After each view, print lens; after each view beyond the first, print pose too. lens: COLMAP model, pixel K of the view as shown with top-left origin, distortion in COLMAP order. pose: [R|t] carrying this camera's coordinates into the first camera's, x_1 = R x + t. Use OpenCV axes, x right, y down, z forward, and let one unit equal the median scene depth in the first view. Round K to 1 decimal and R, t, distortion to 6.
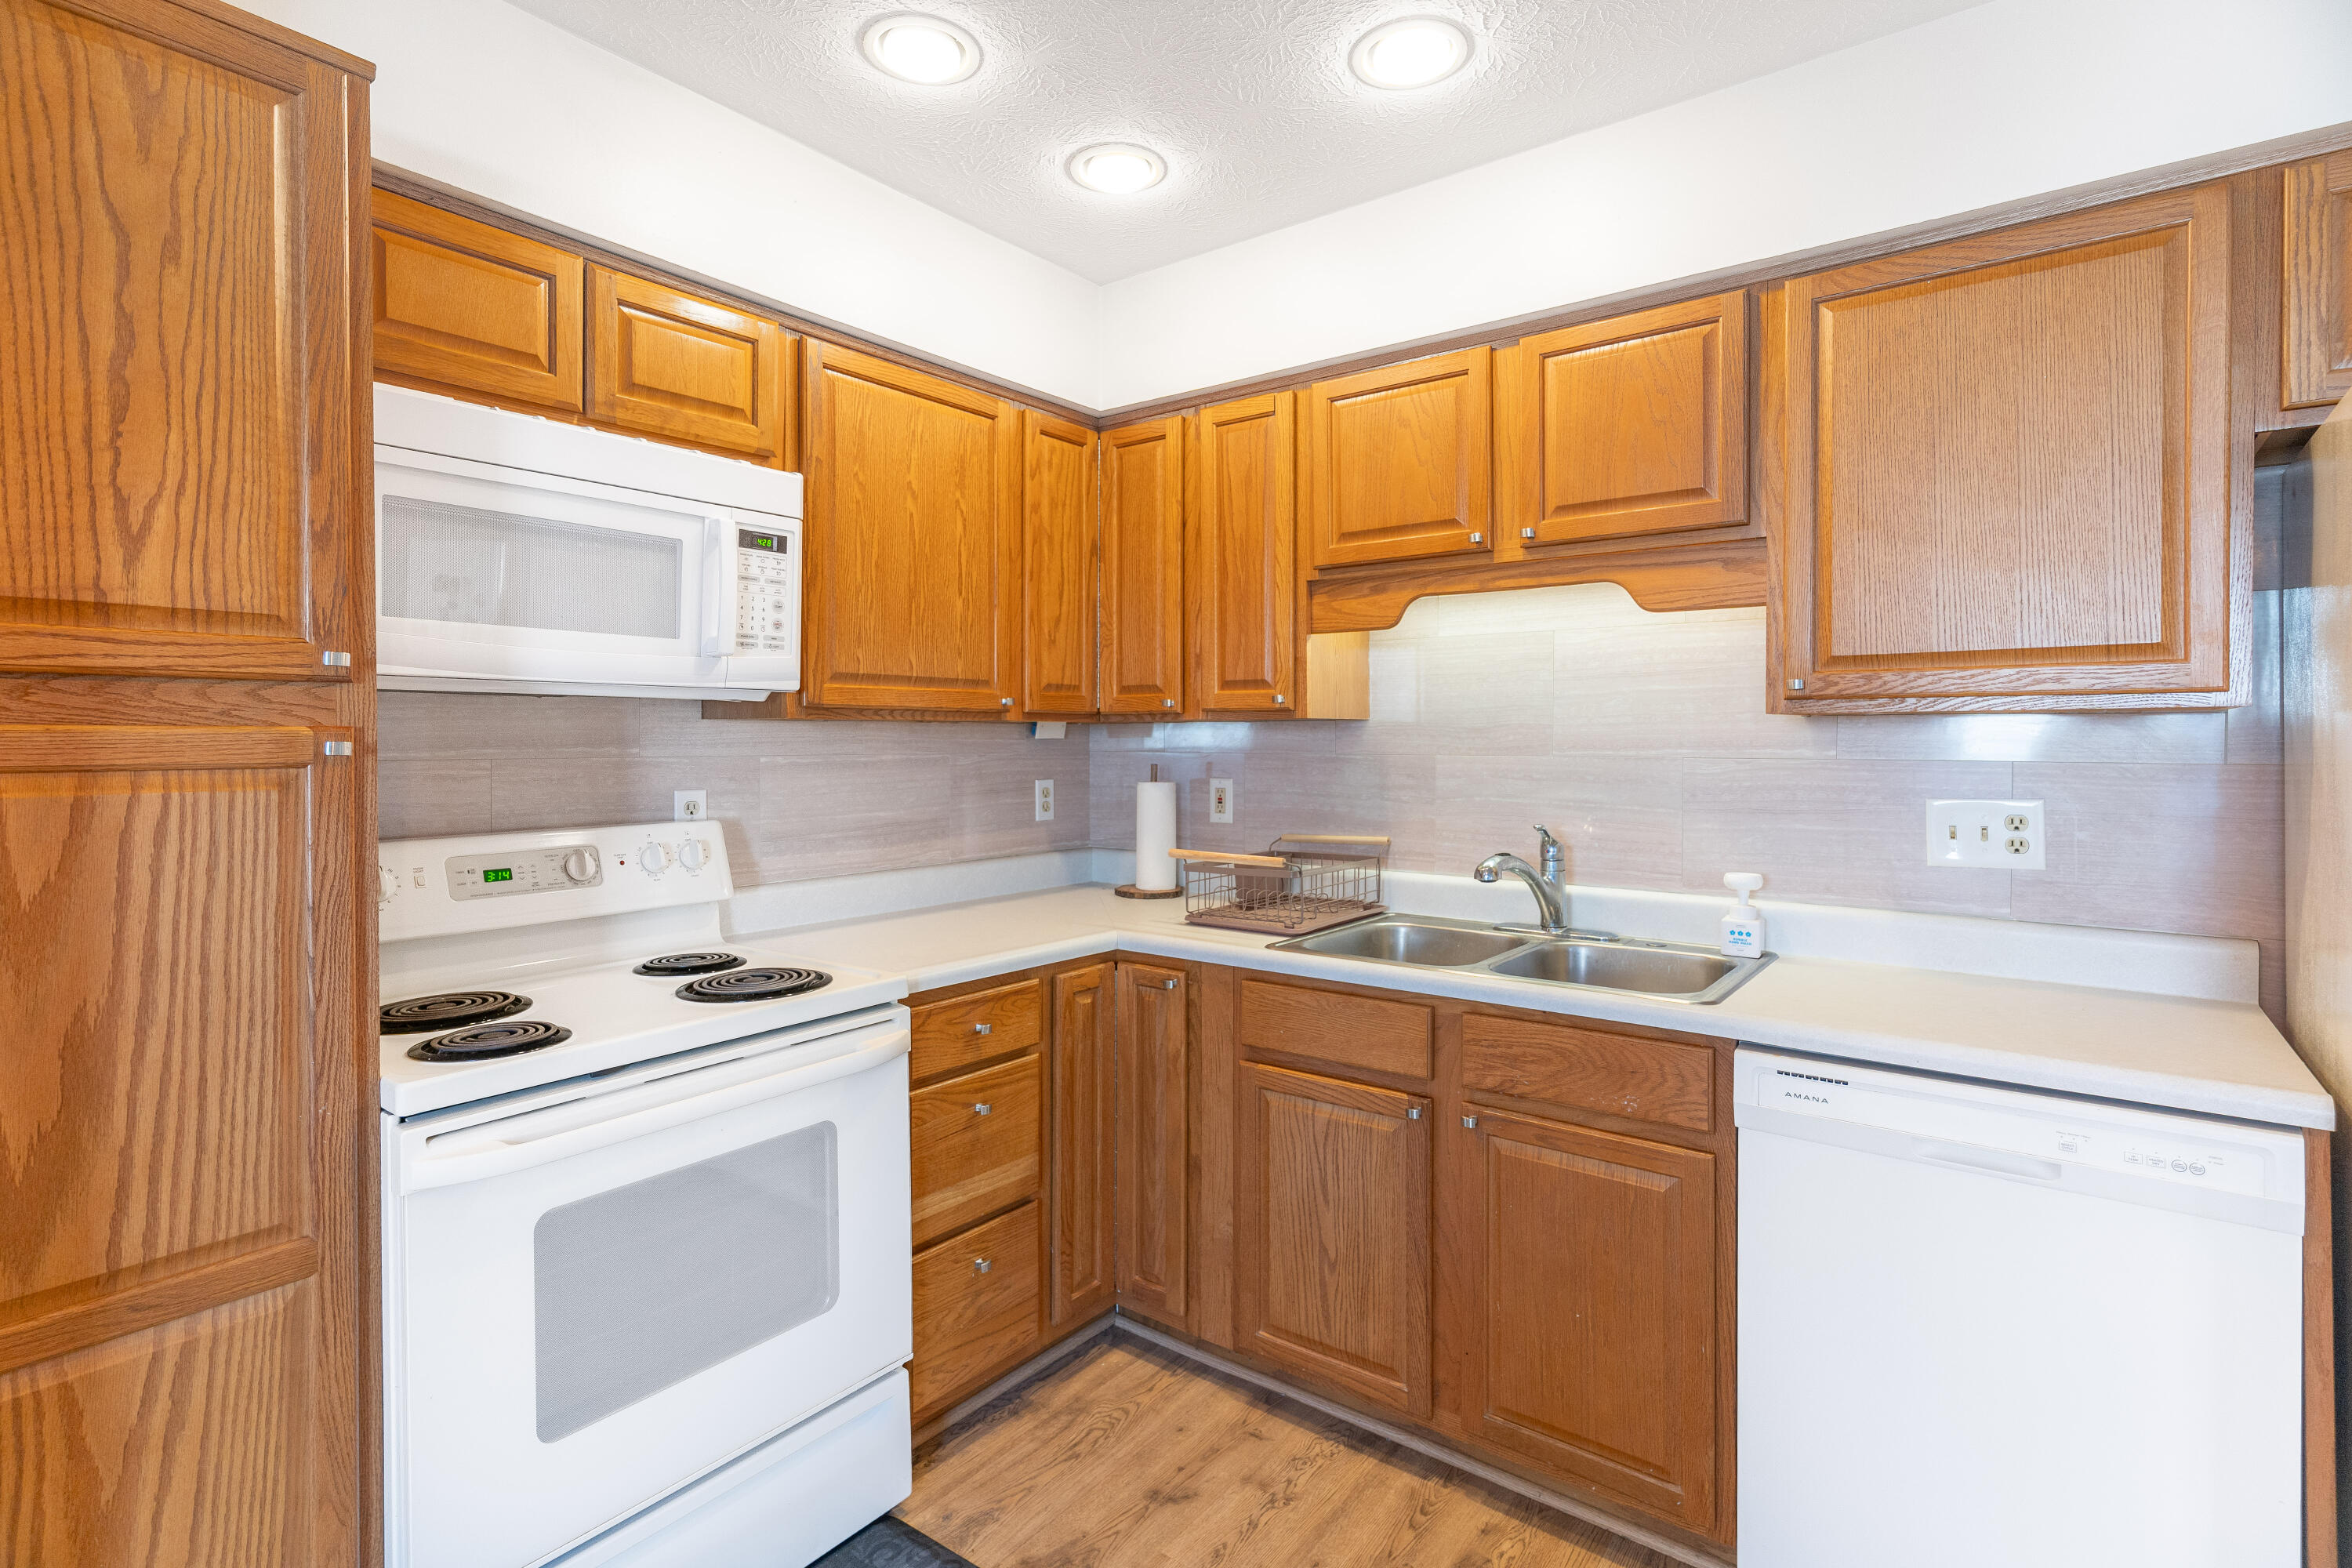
lens RADIAL K [[1136.9, 0, 1157.6], [0, 1136.9, 746.5], [0, 0, 1]] dist [0.010182, -0.000777]
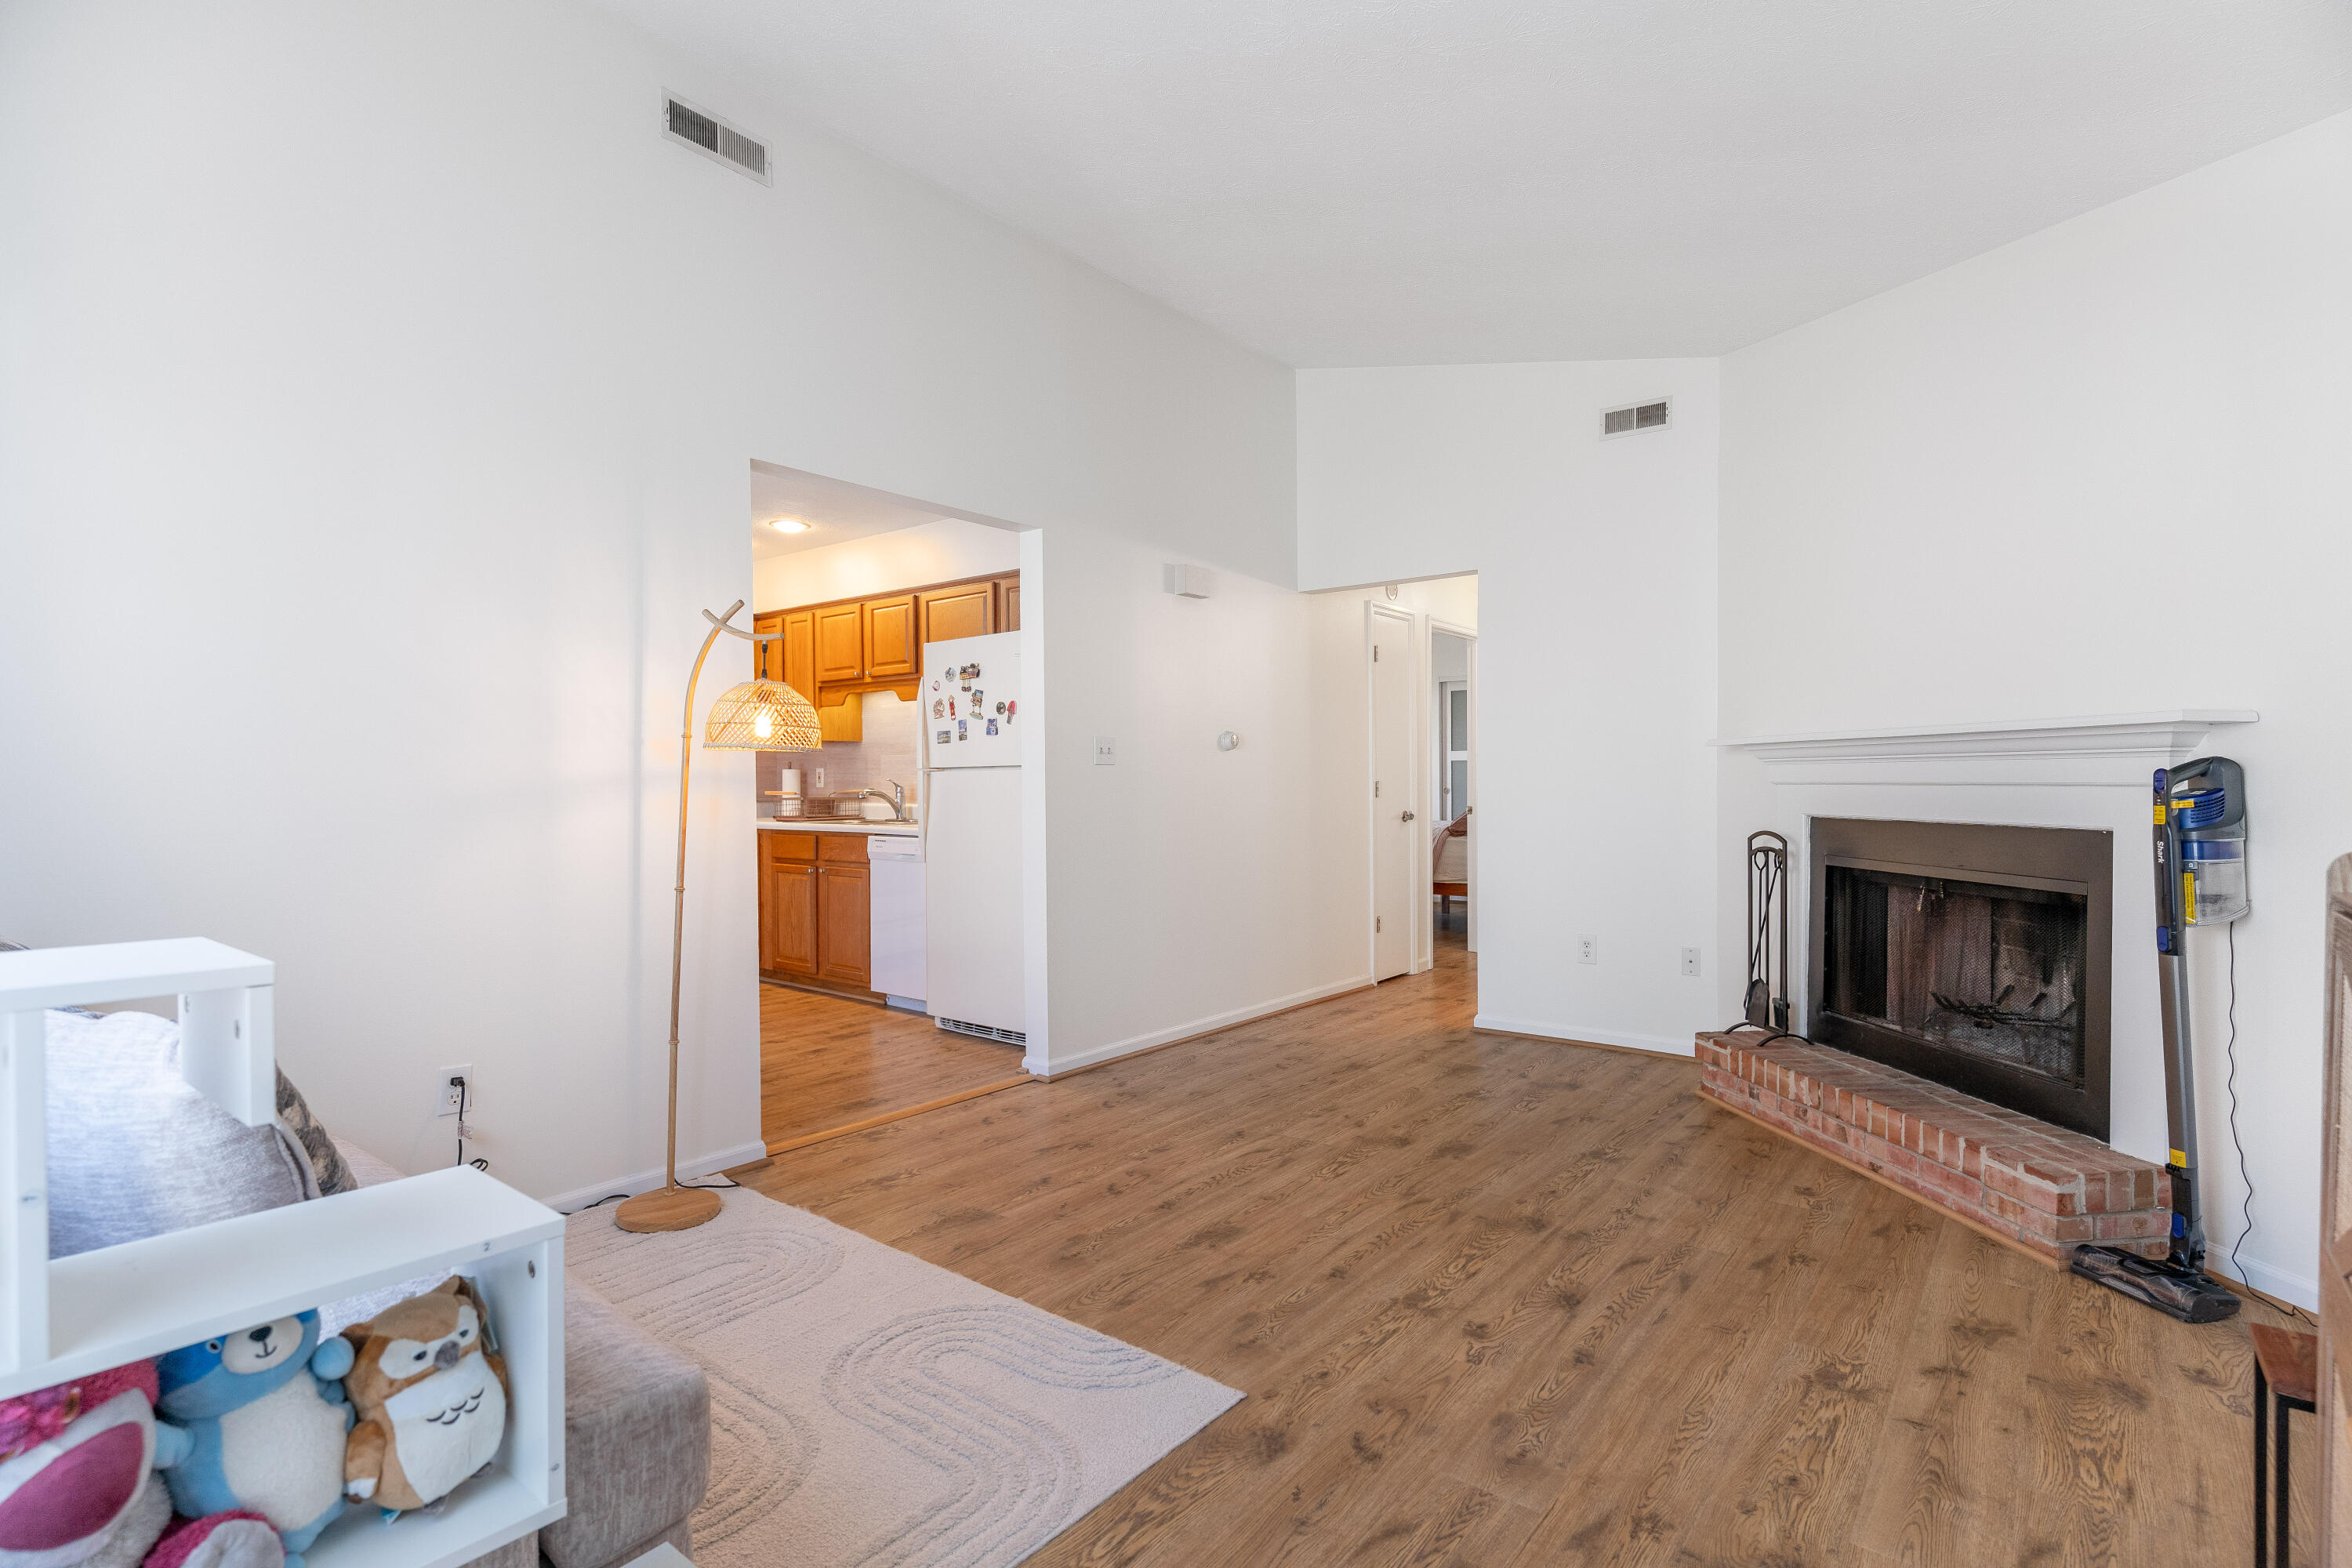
lens RADIAL K [[1165.5, 0, 1195.4], [0, 1165.5, 795.6], [0, 0, 1]] dist [0.000808, 0.000270]
pose [[0.999930, -0.004362, -0.011018, 1.234189], [0.004413, 0.999980, 0.004595, 0.111774], [0.010998, -0.004643, 0.999929, -1.981950]]
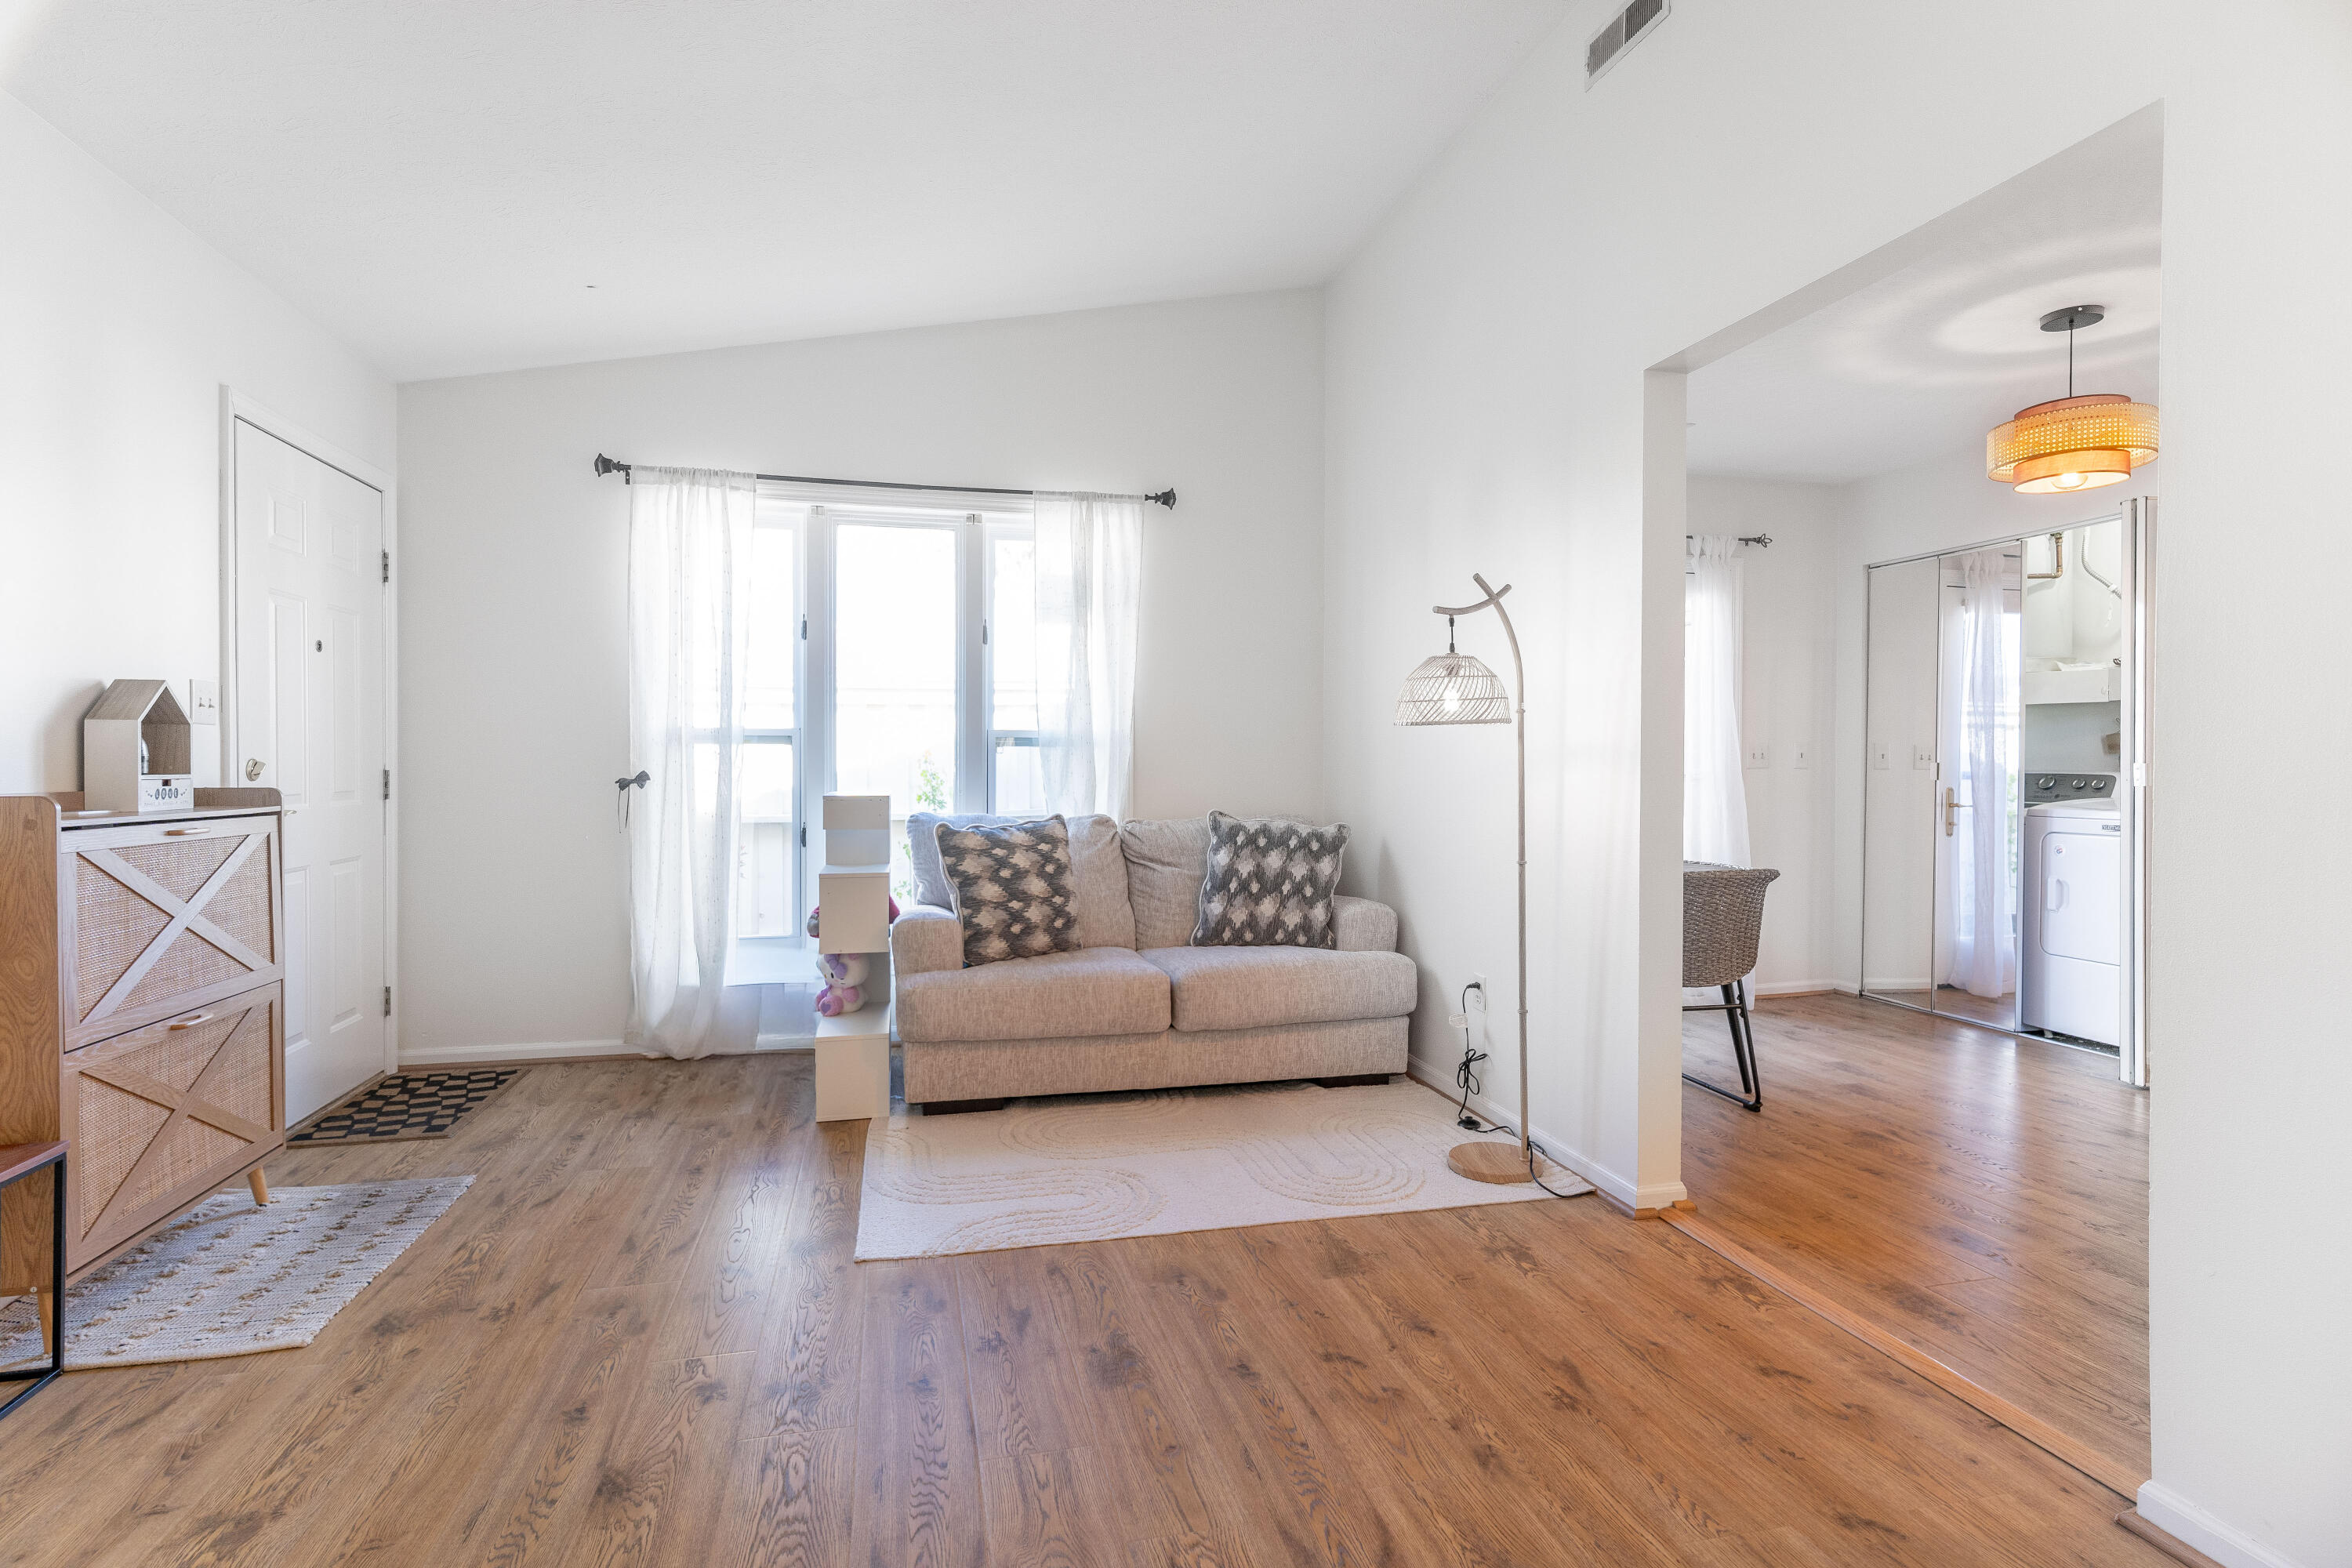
lens RADIAL K [[1137.8, 0, 1149.1], [0, 1137.8, 773.9], [0, 0, 1]] dist [-0.000266, -0.000536]
pose [[-0.650114, 0.005557, -0.759816, 2.015642], [-0.008318, 0.999861, 0.014430, 0.103970], [0.759791, 0.015701, -0.649978, 0.154988]]
